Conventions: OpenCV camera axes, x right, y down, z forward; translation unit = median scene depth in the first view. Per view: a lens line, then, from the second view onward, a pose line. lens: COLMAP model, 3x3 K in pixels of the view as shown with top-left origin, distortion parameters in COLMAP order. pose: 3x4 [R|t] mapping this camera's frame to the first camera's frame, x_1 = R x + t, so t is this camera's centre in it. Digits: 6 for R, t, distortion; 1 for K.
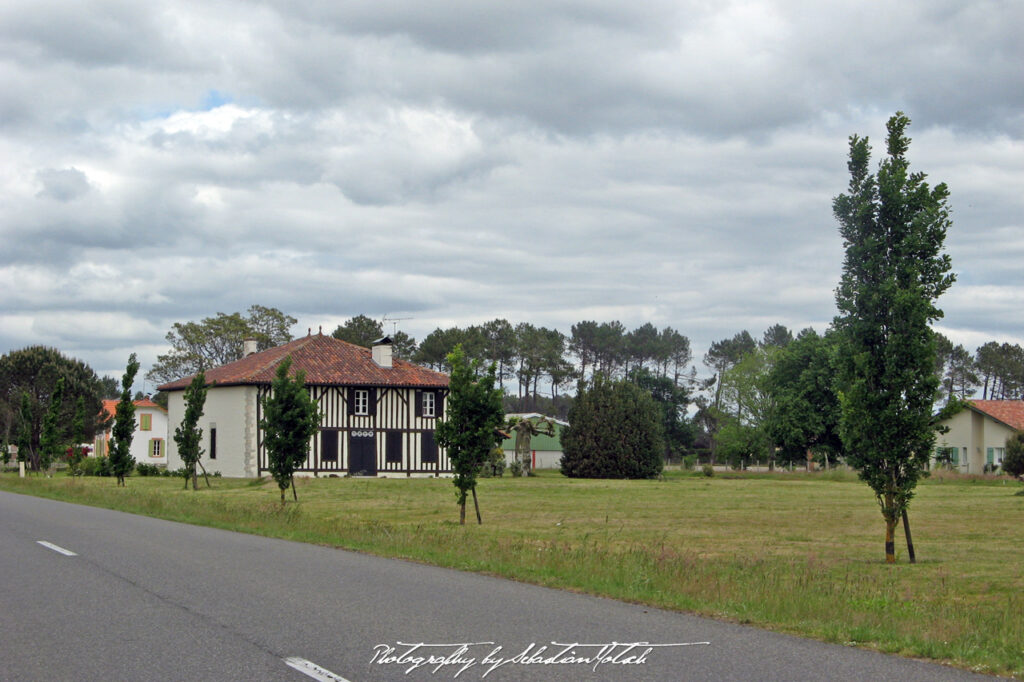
lens RADIAL K [[6162.0, 0, 512.1], [0, 6162.0, 341.5], [0, 0, 1]] dist [0.199854, 0.000000]
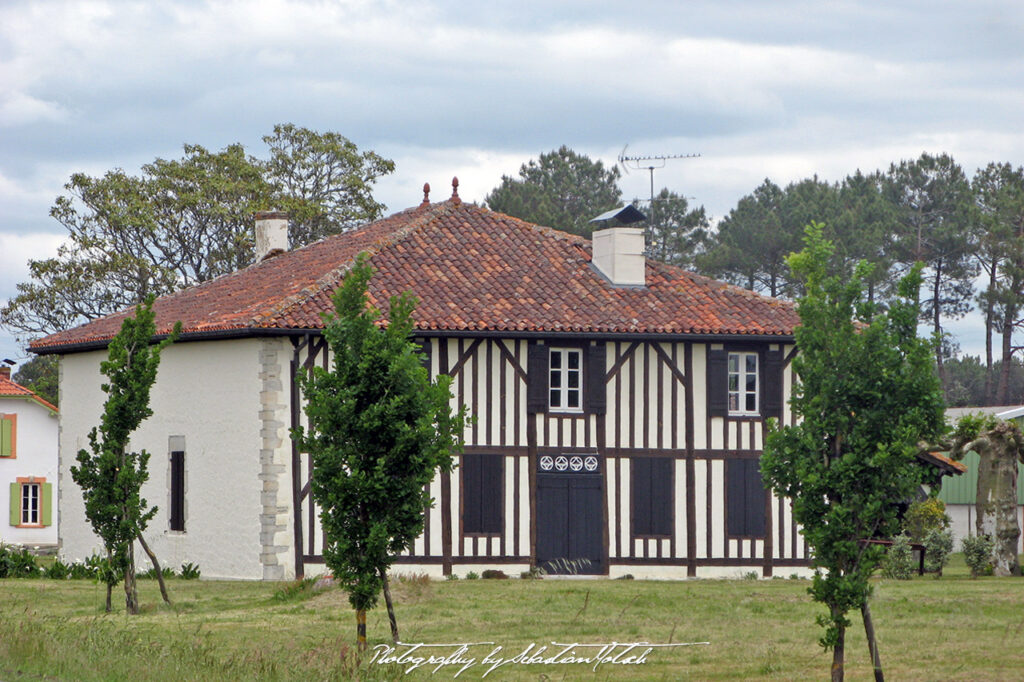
lens RADIAL K [[6162.0, 0, 512.8], [0, 6162.0, 342.8], [0, 0, 1]] dist [0.199854, 0.000000]
pose [[0.998157, -0.008746, -0.060048, -0.004980], [0.009931, 0.999761, 0.019465, 0.000251], [0.059863, -0.020025, 0.998006, 0.623057]]
